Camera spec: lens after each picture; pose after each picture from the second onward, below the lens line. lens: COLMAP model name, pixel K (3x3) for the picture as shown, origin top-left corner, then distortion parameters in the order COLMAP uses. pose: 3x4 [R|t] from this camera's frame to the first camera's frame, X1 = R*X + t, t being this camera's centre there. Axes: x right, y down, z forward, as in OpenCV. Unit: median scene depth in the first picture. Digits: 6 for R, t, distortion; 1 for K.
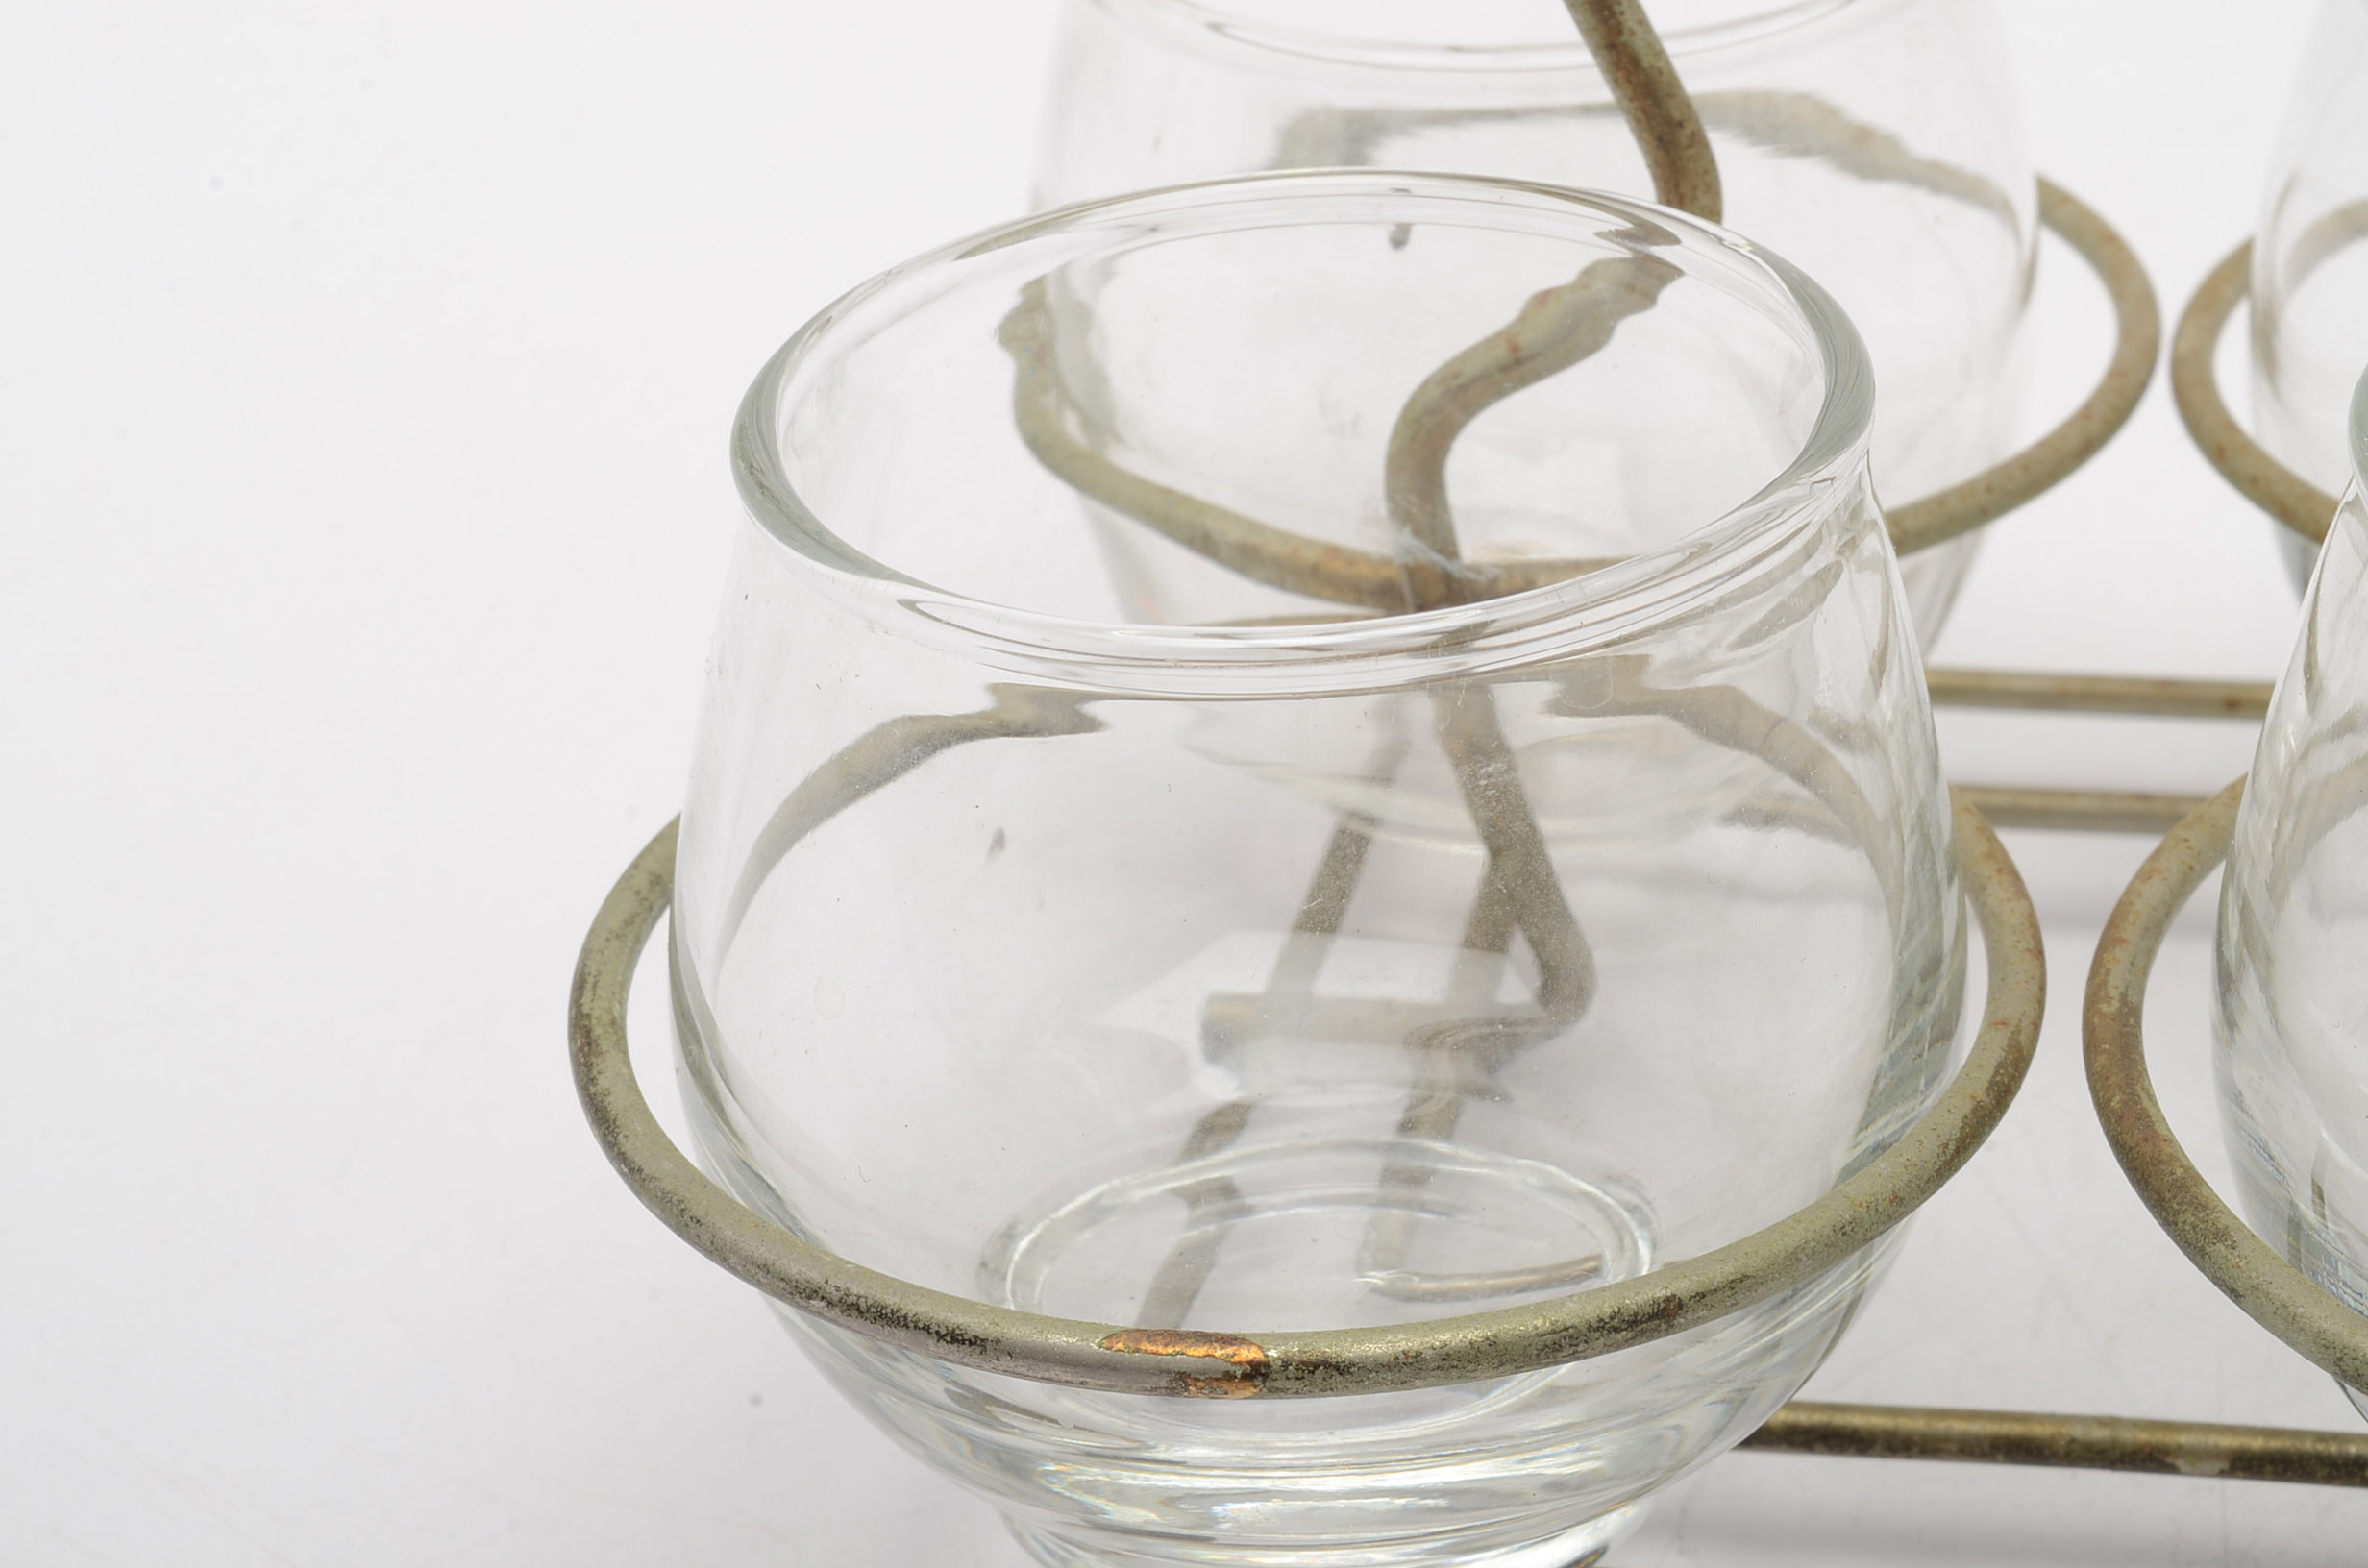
lens RADIAL K [[5055.5, 0, 1152.9], [0, 5055.5, 710.3], [0, 0, 1]] dist [-0.080168, 0.000000]
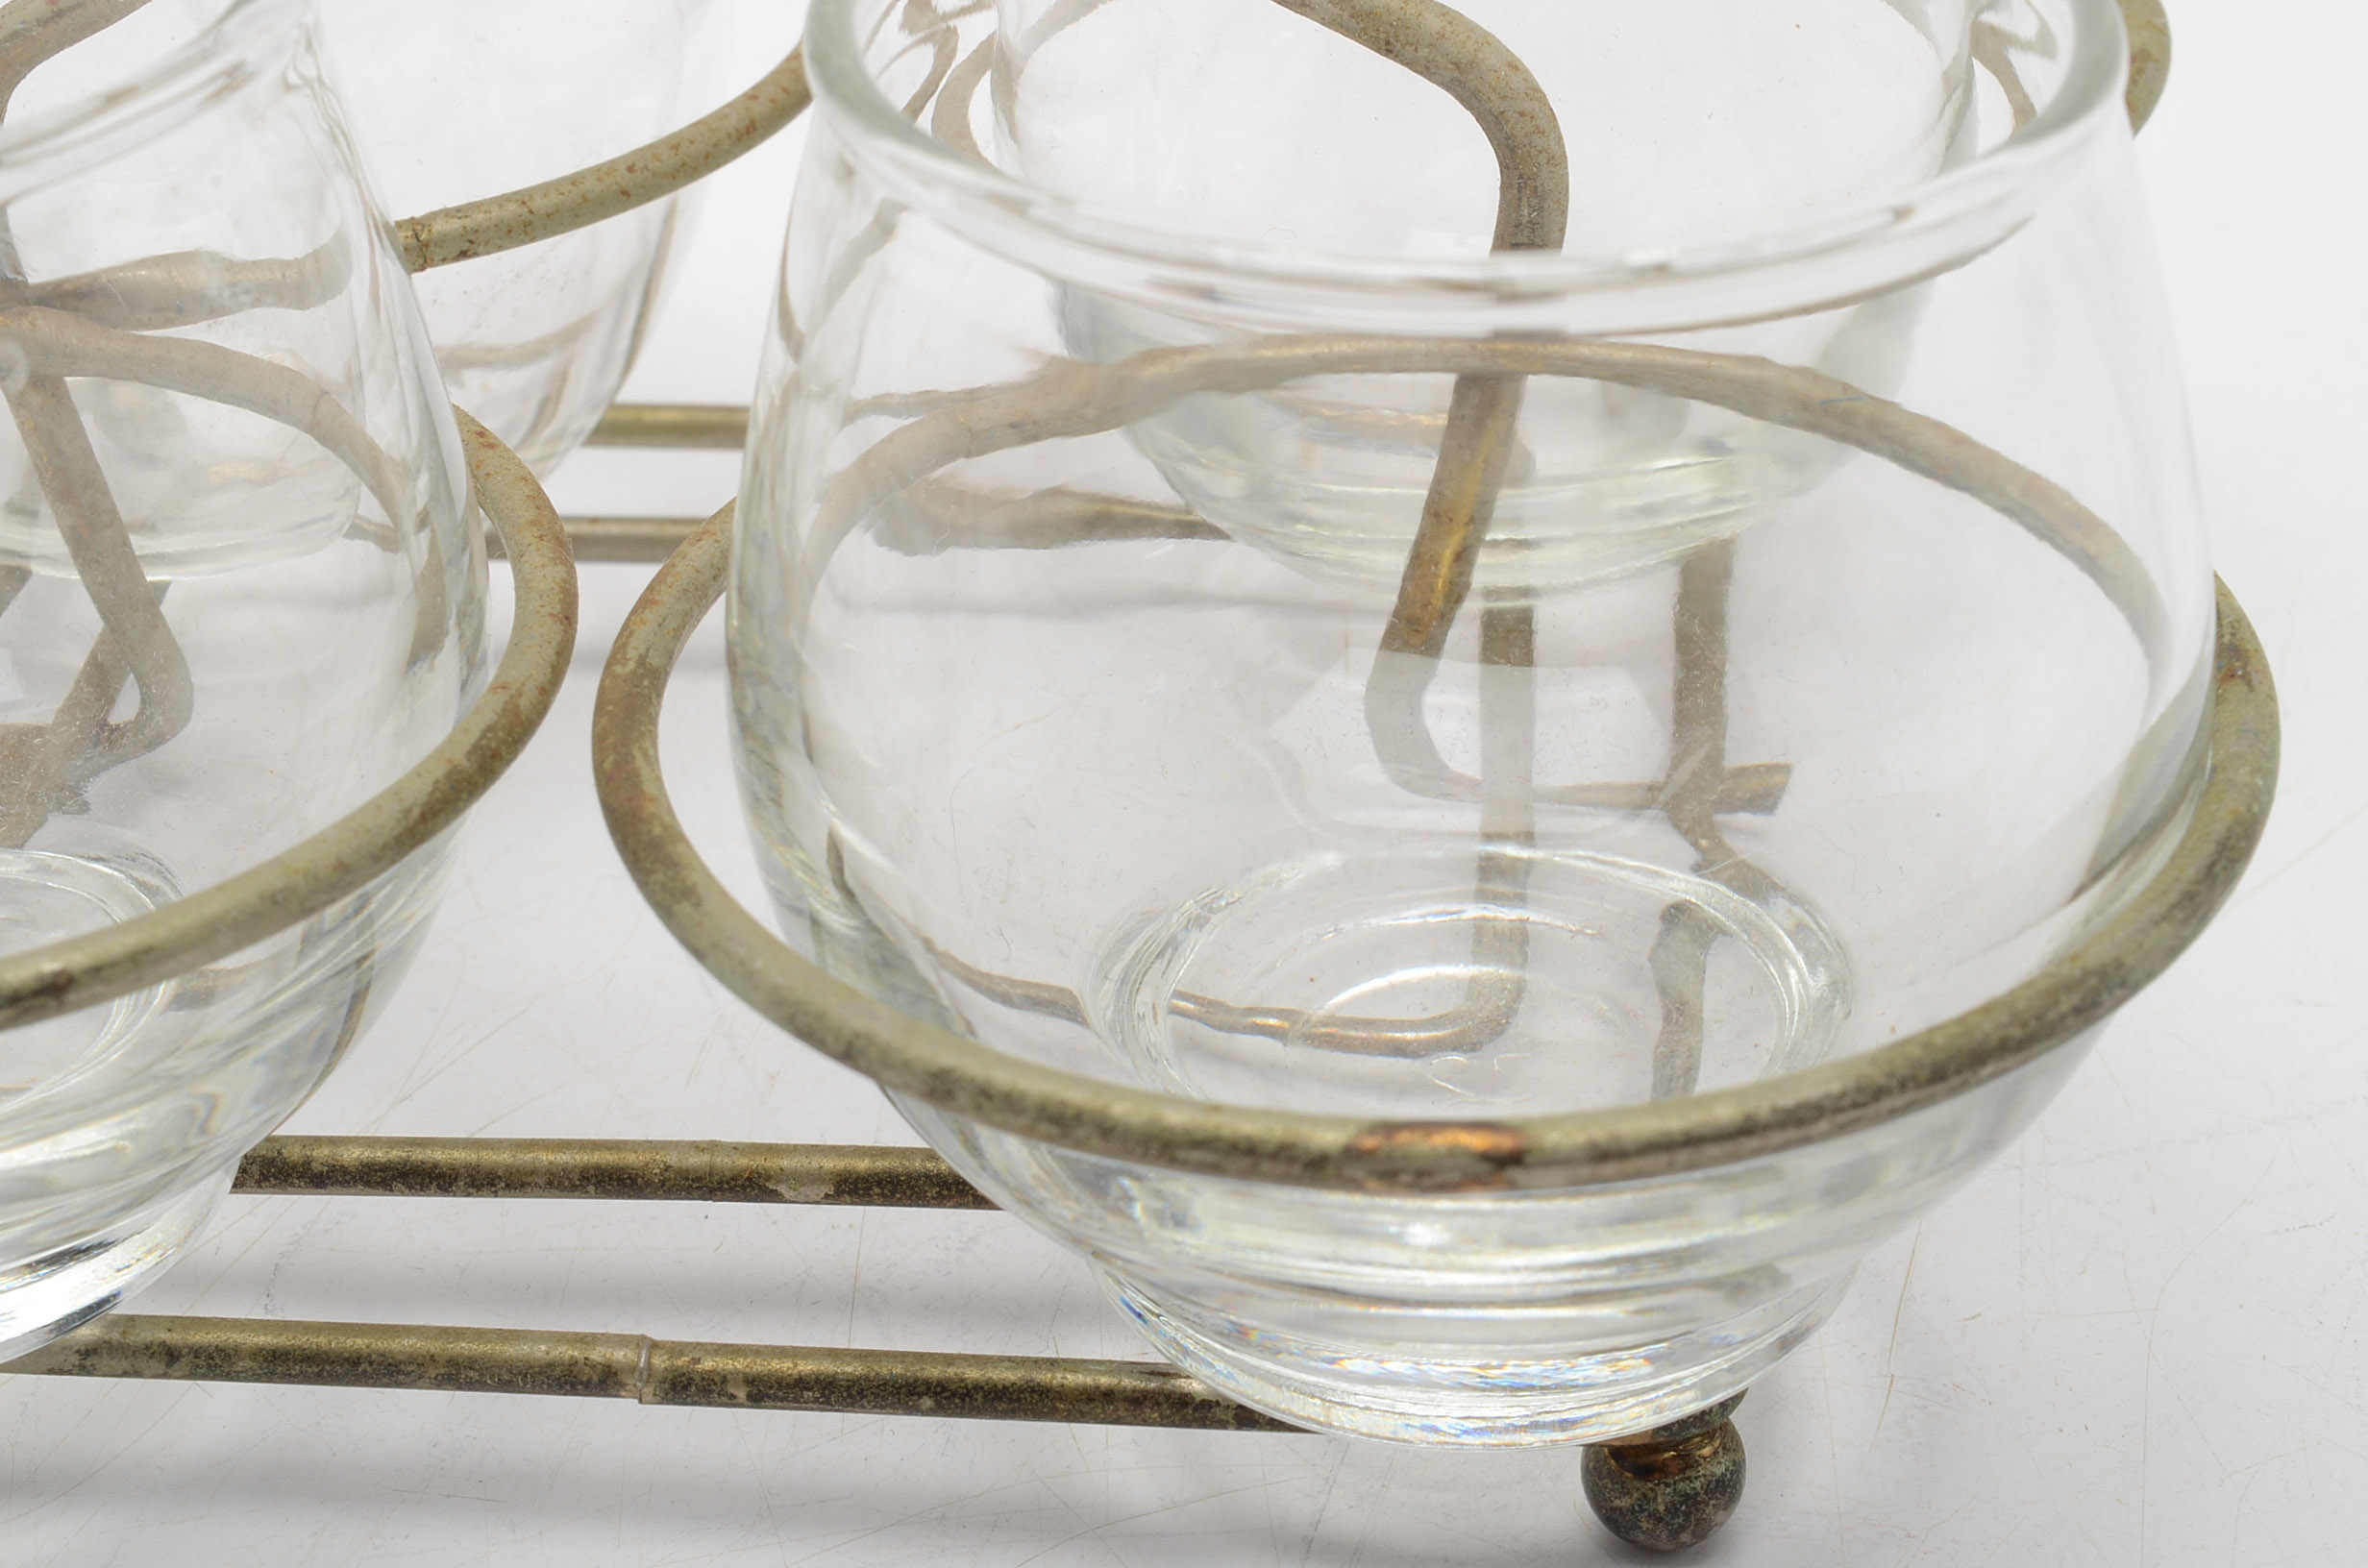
lens RADIAL K [[5055.5, 0, 1108.1], [0, 5055.5, 668.8], [0, 0, 1]] dist [-0.080168, 0.000000]
pose [[0.991746, -0.019431, 0.126740, 0.148415], [0.019956, 0.999797, -0.002876, 0.058484], [-0.126659, 0.005381, 0.991932, 0.075287]]
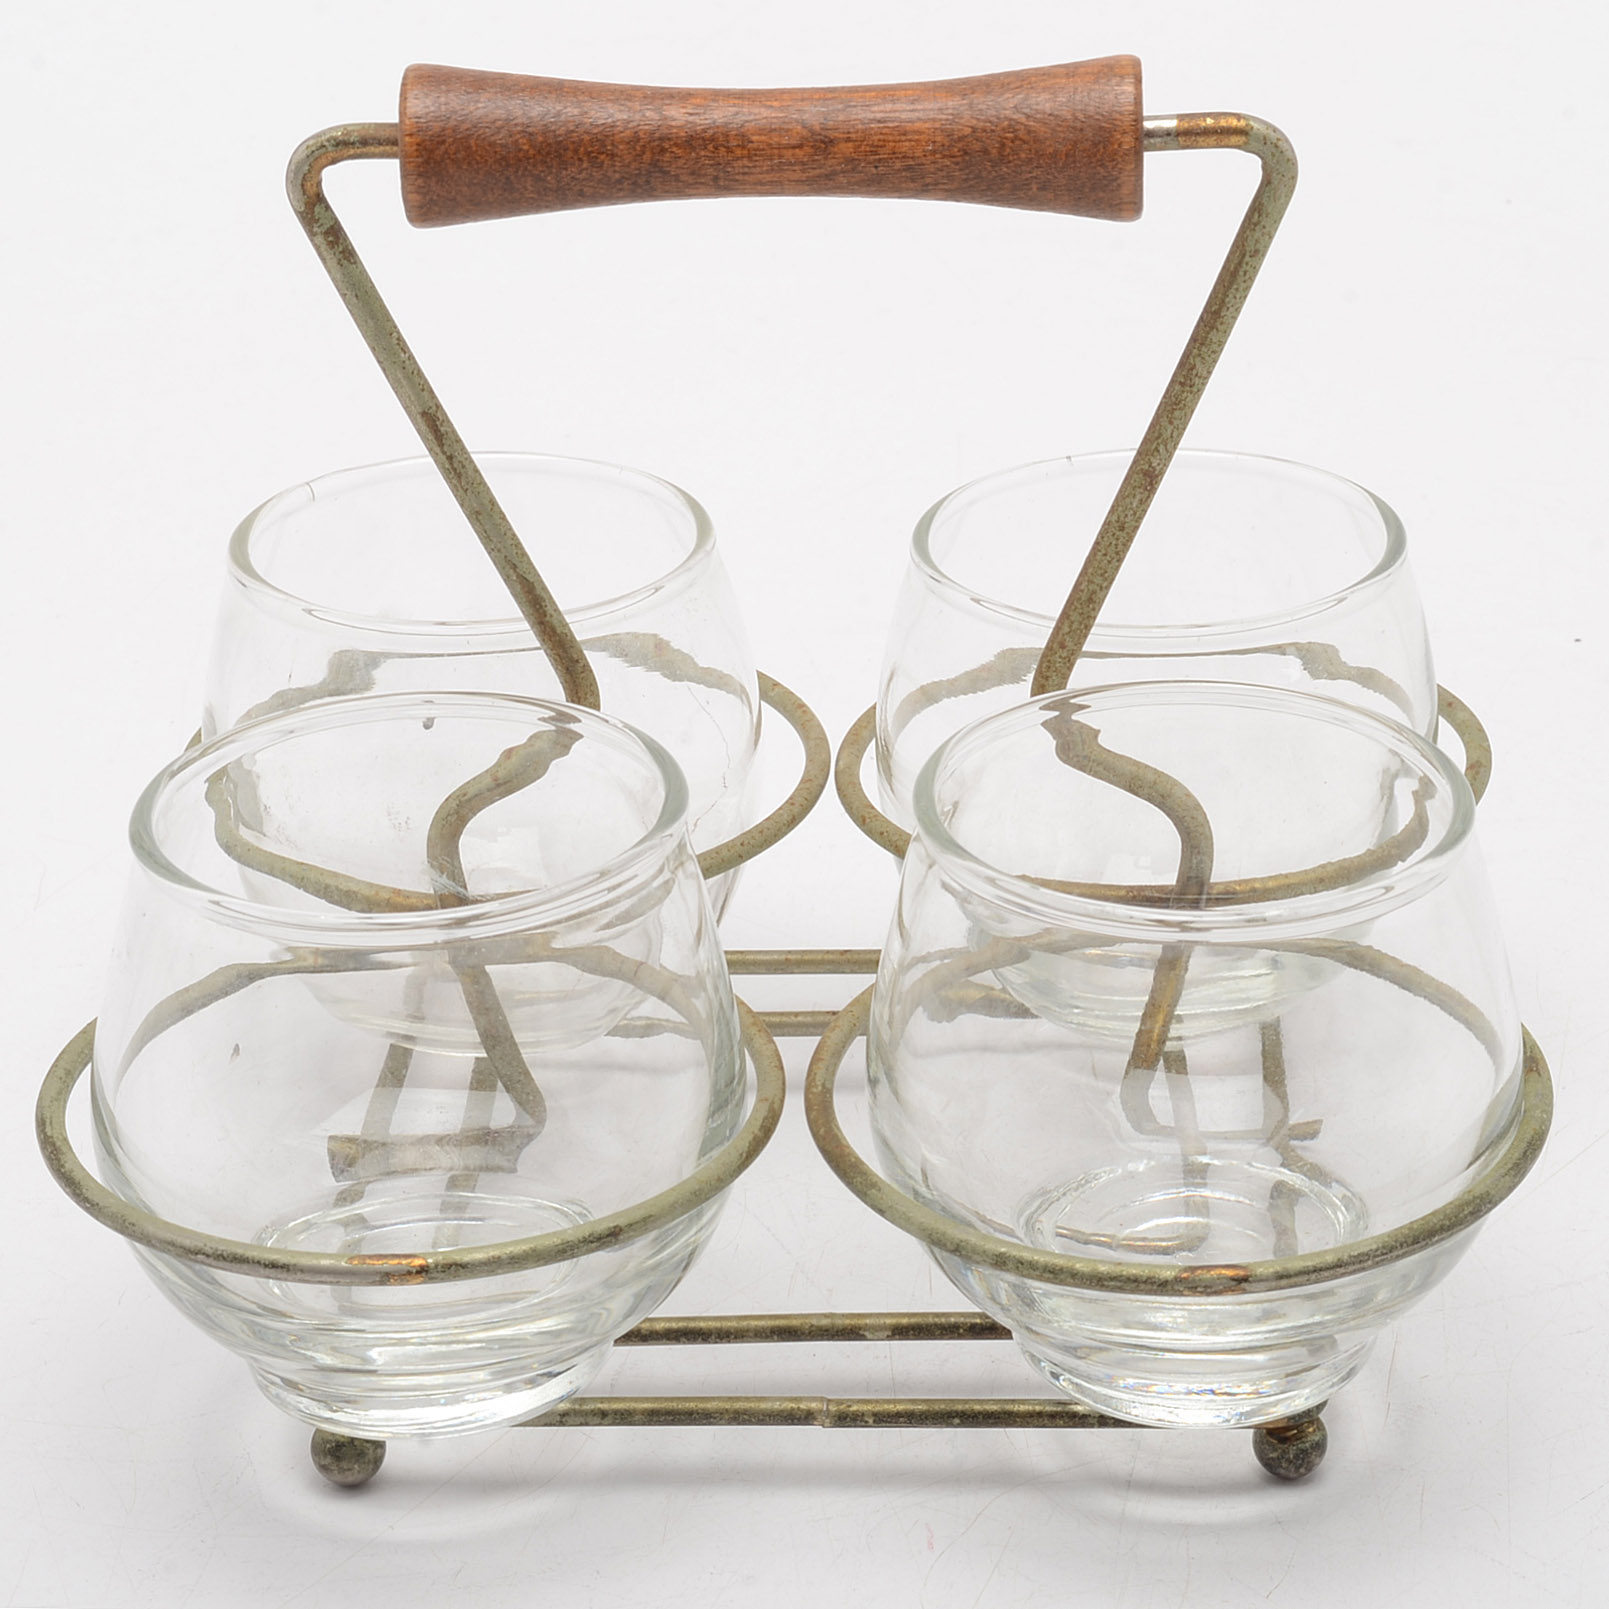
lens RADIAL K [[4509.4, 0, 785.5], [0, 4509.4, 736.4], [0, 0, 1]] dist [-0.087912, 0.000000]
pose [[0.982996, -0.036463, 0.179971, -0.133176], [0.051248, 0.995620, -0.078198, 0.054024], [-0.176331, 0.086091, 0.980559, -0.729925]]
